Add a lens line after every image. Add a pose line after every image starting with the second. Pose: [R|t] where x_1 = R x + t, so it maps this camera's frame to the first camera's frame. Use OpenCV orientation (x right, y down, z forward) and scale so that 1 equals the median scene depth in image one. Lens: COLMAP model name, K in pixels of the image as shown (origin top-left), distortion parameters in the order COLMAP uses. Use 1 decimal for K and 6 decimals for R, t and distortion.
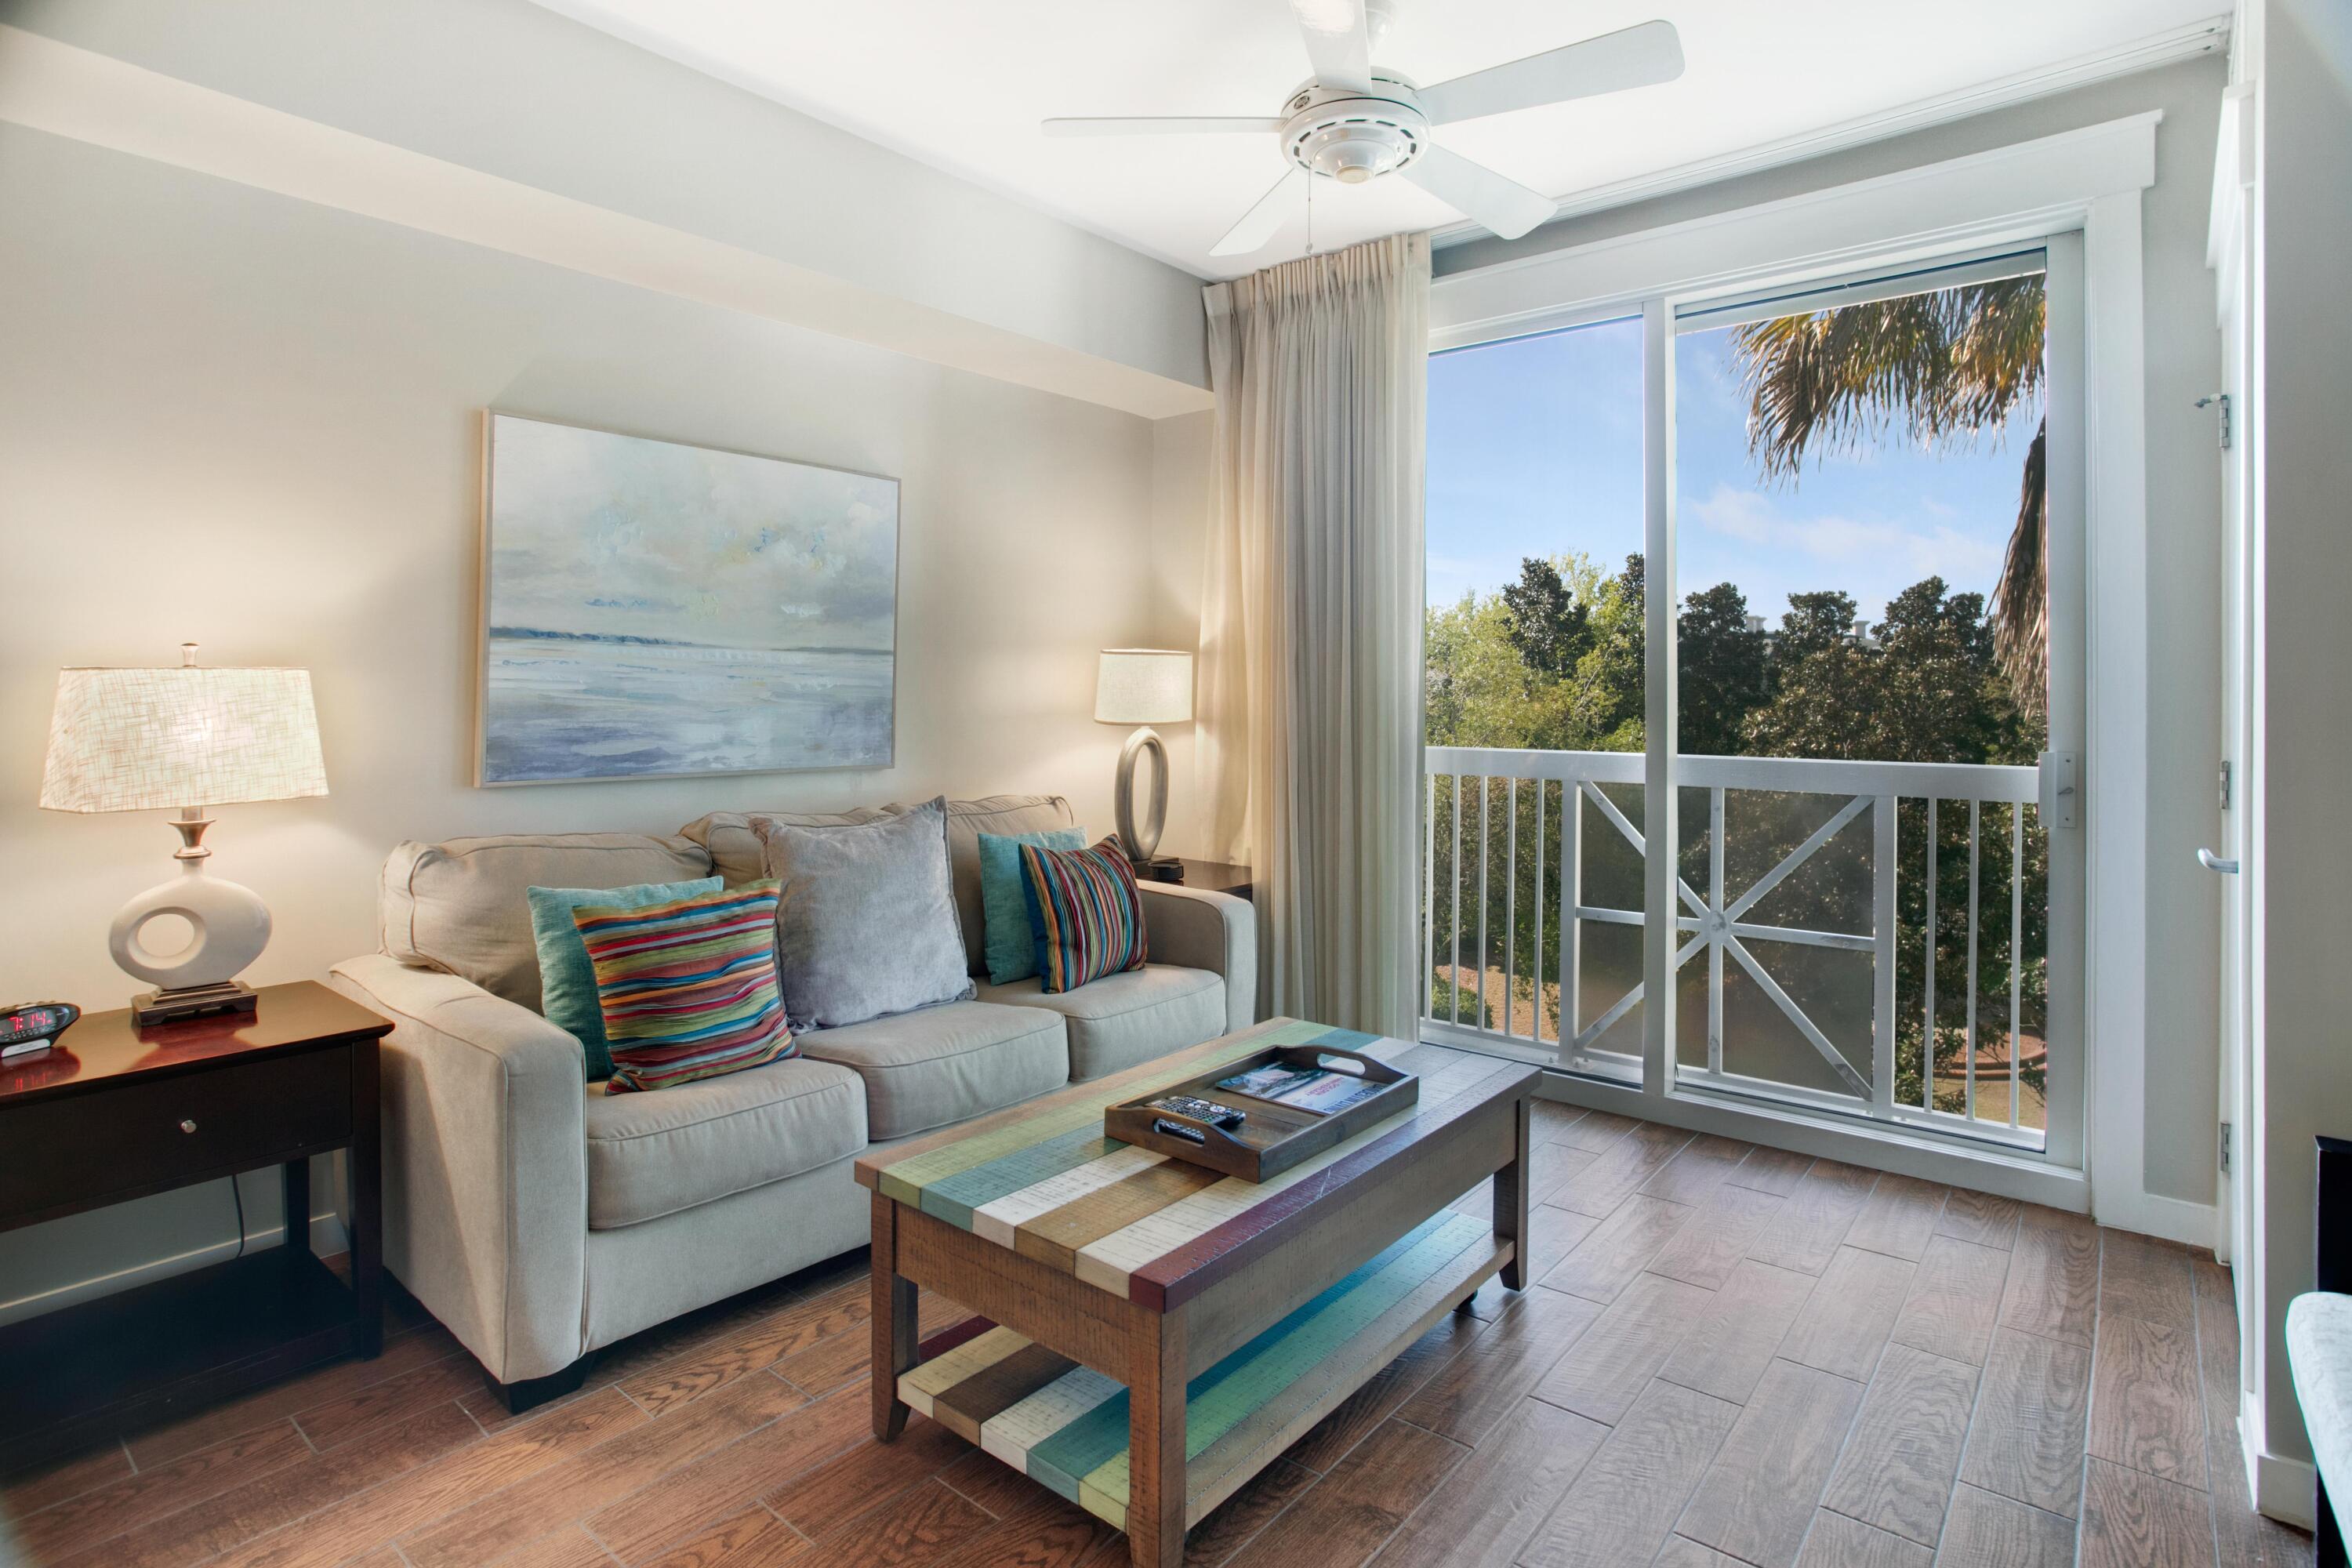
lens RADIAL K [[1237.5, 0, 1139.8], [0, 1237.5, 694.2], [0, 0, 1]] dist [-0.023106, 0.001011]
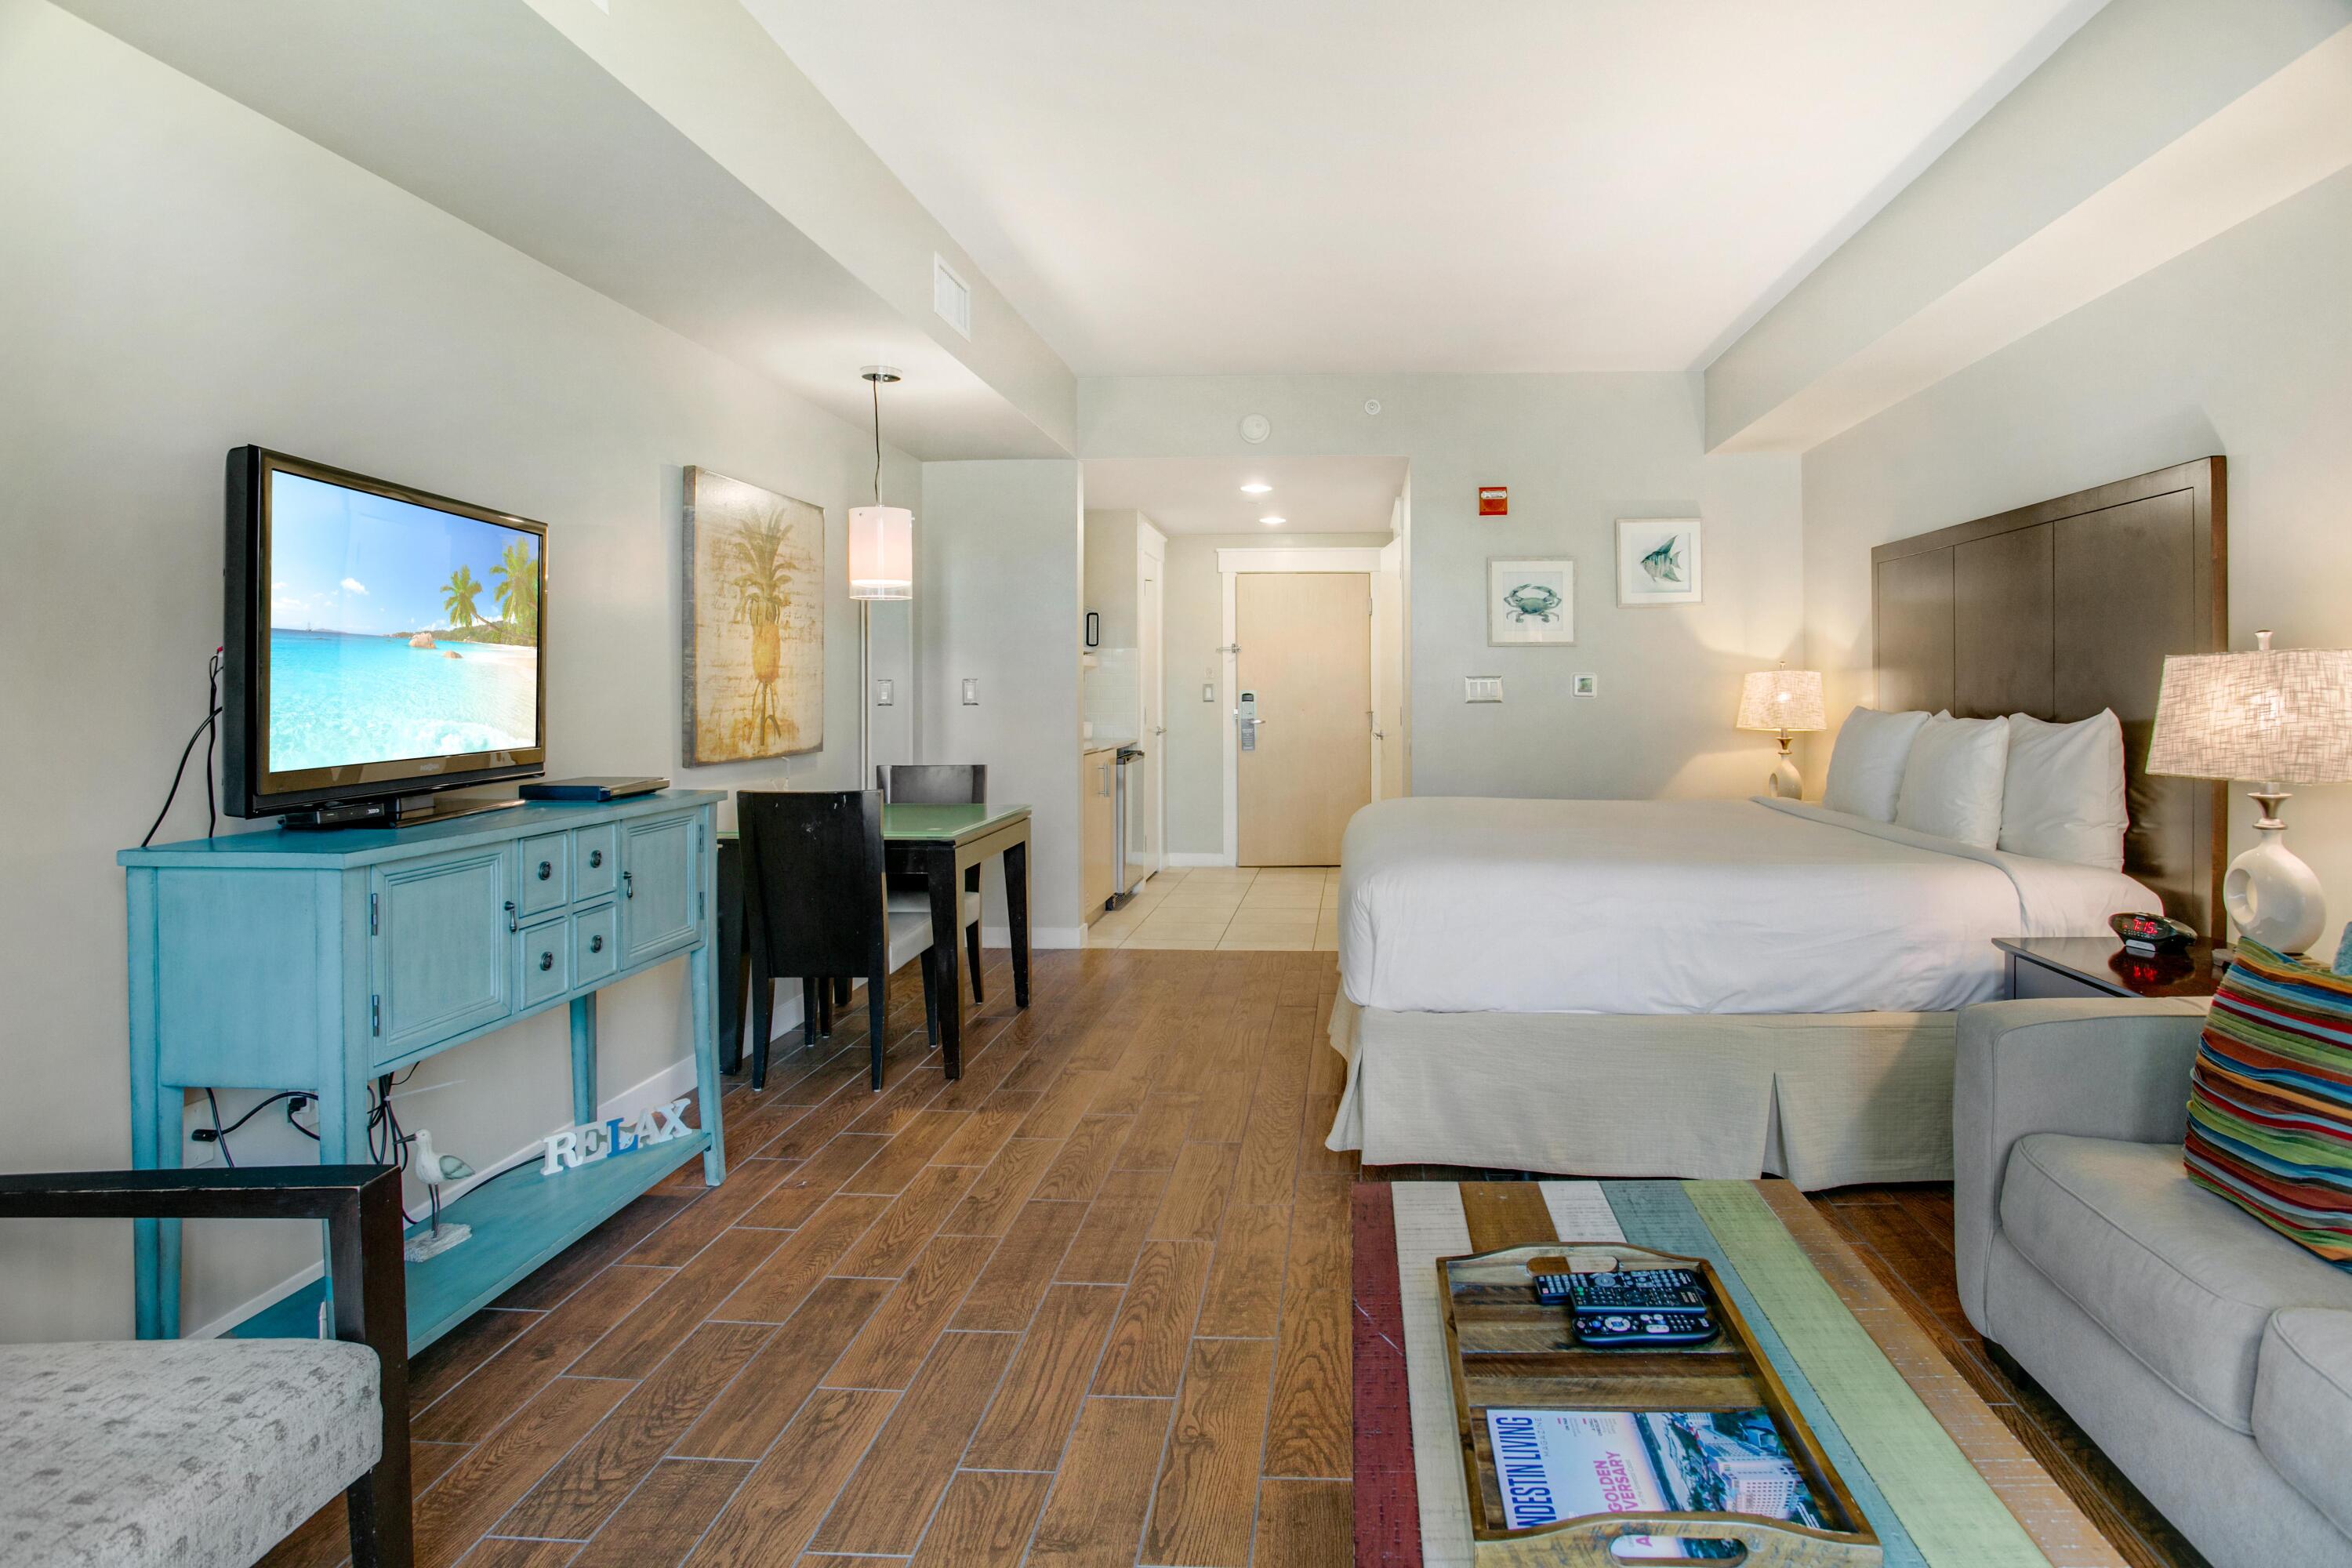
lens RADIAL K [[1295.3, 0, 1384.3], [0, 1295.3, 681.3], [0, 0, 1]] dist [-0.056411, 0.047748]
pose [[-0.753356, 0.003909, -0.657601, 0.349855], [0.006710, 0.999976, -0.001743, 0.000513], [0.657579, -0.005726, -0.753364, 0.863341]]
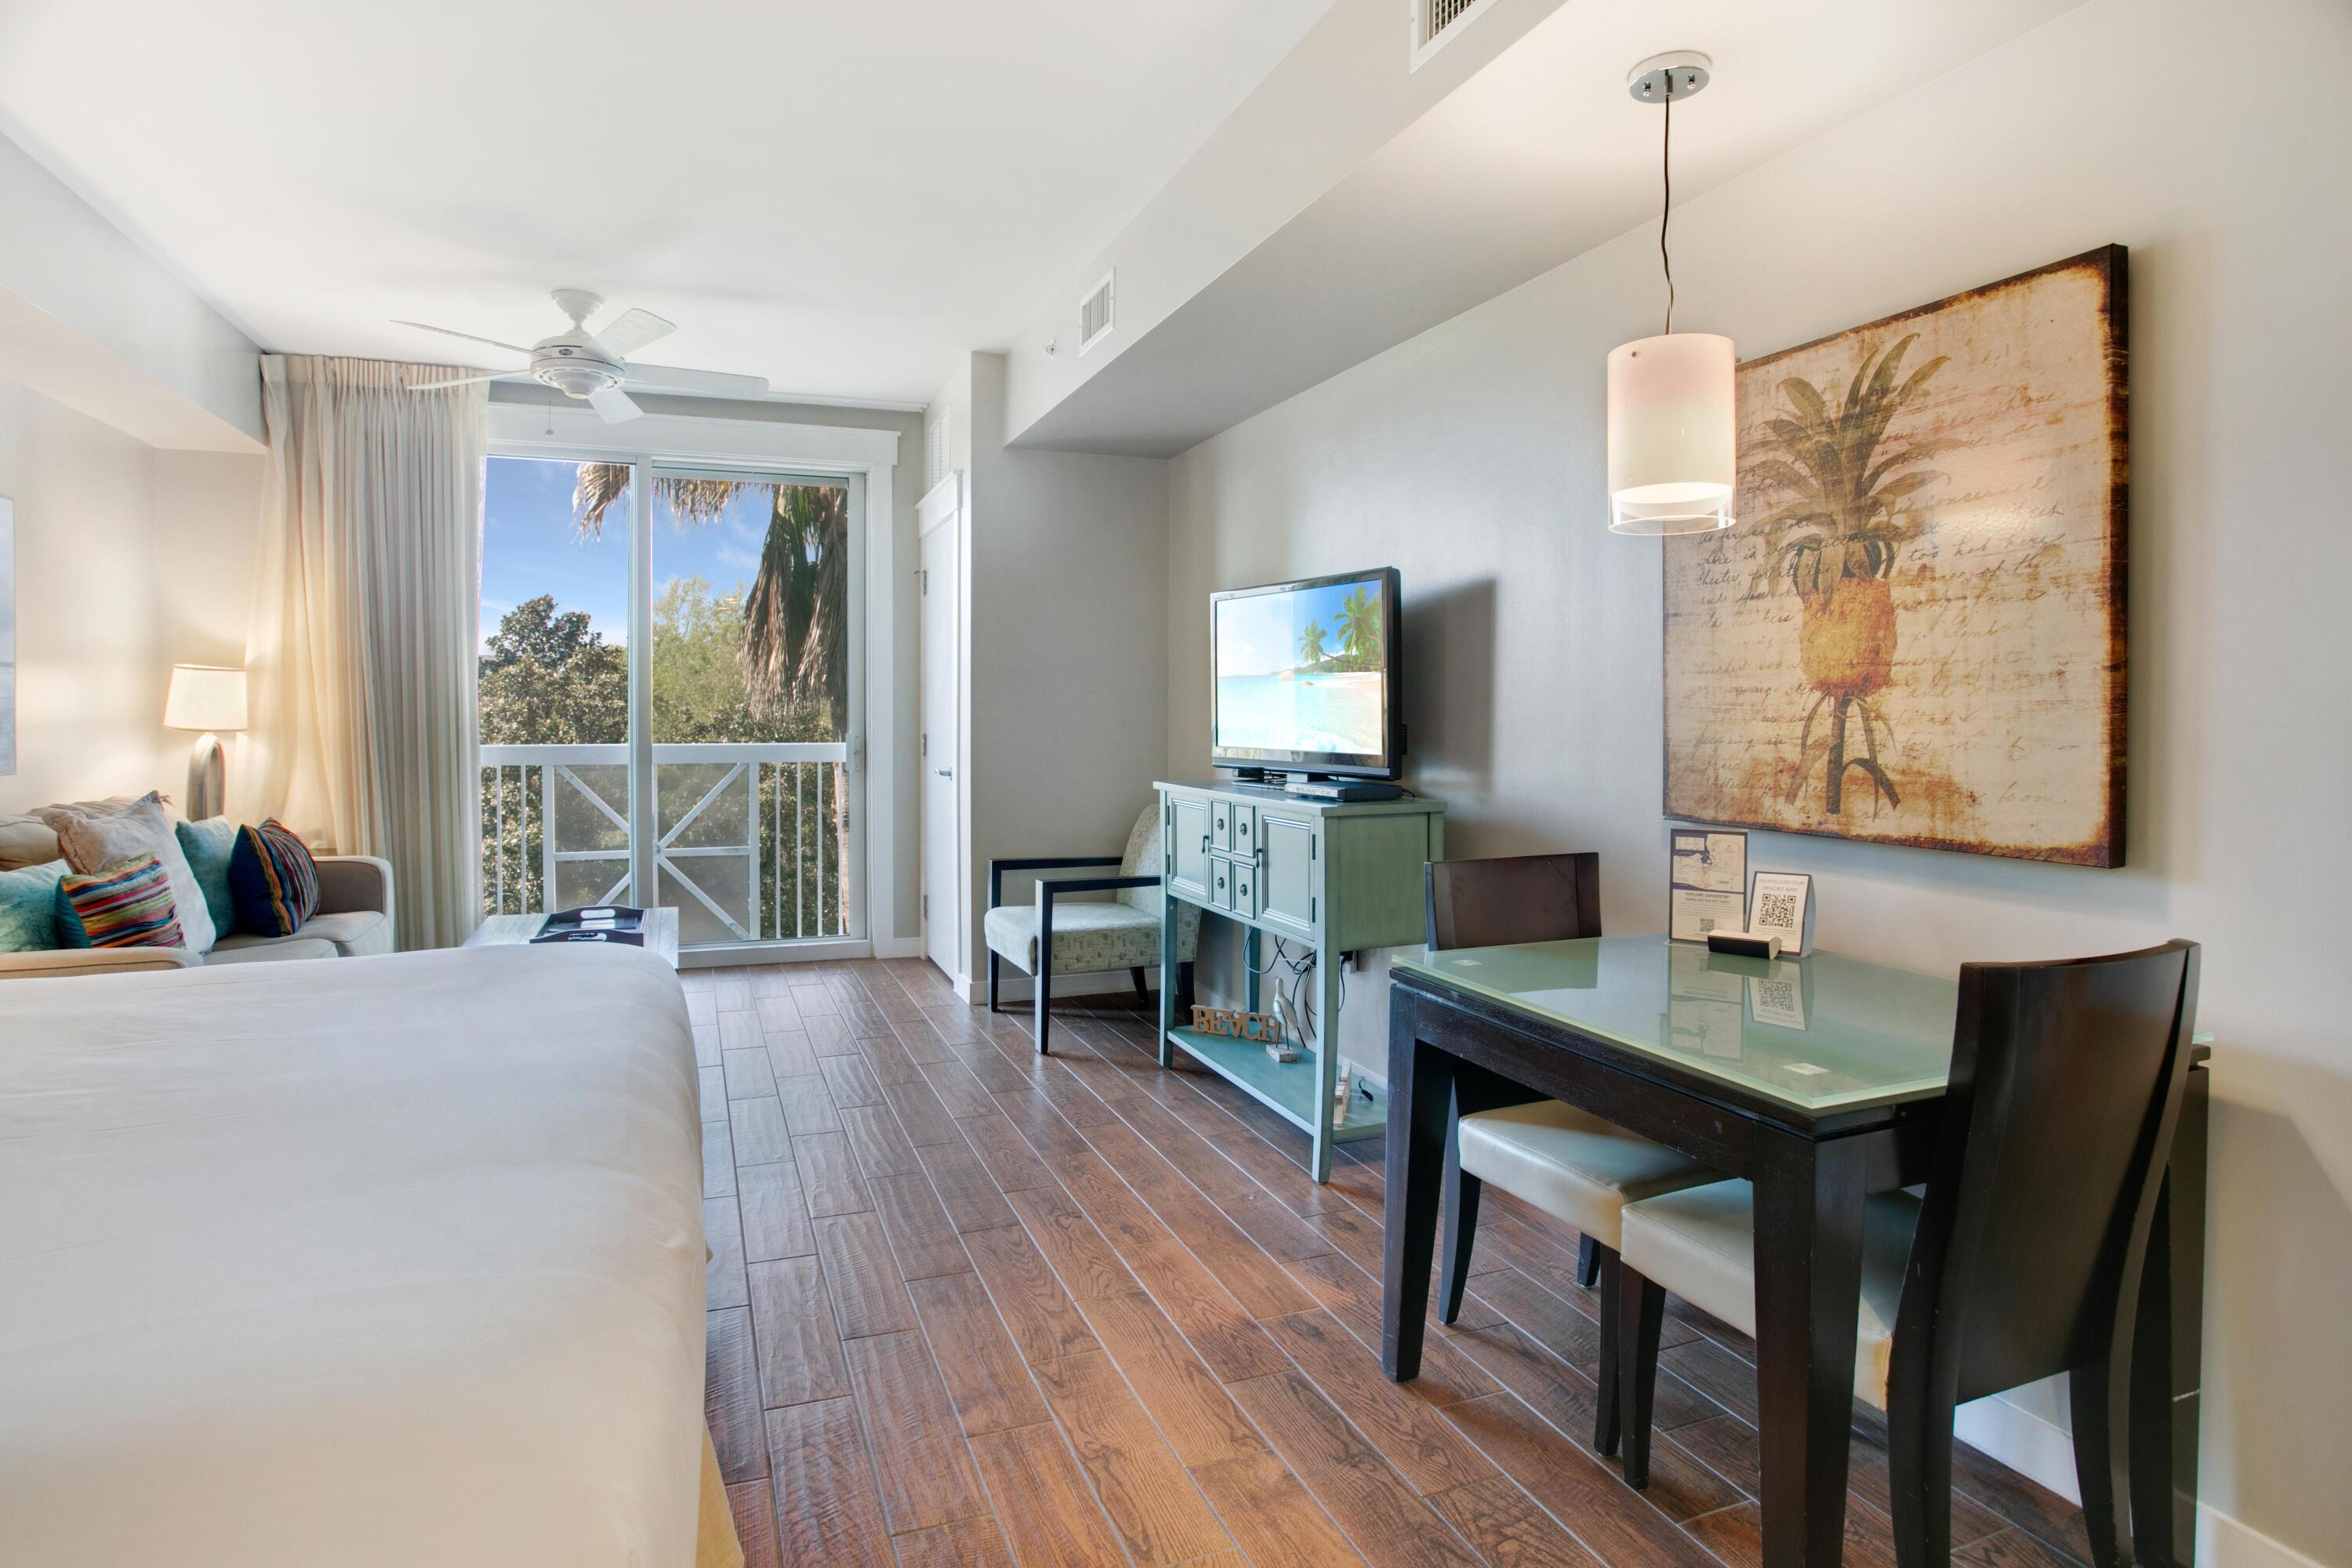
lens RADIAL K [[1278.5, 0, 1171.0], [0, 1278.5, 722.8], [0, 0, 1]] dist [-0.000065, 0.000566]
pose [[0.493967, -0.012667, 0.869388, -0.697907], [-0.000512, 0.999889, 0.014860, -0.000448], [-0.869480, -0.007786, 0.493906, -0.416541]]
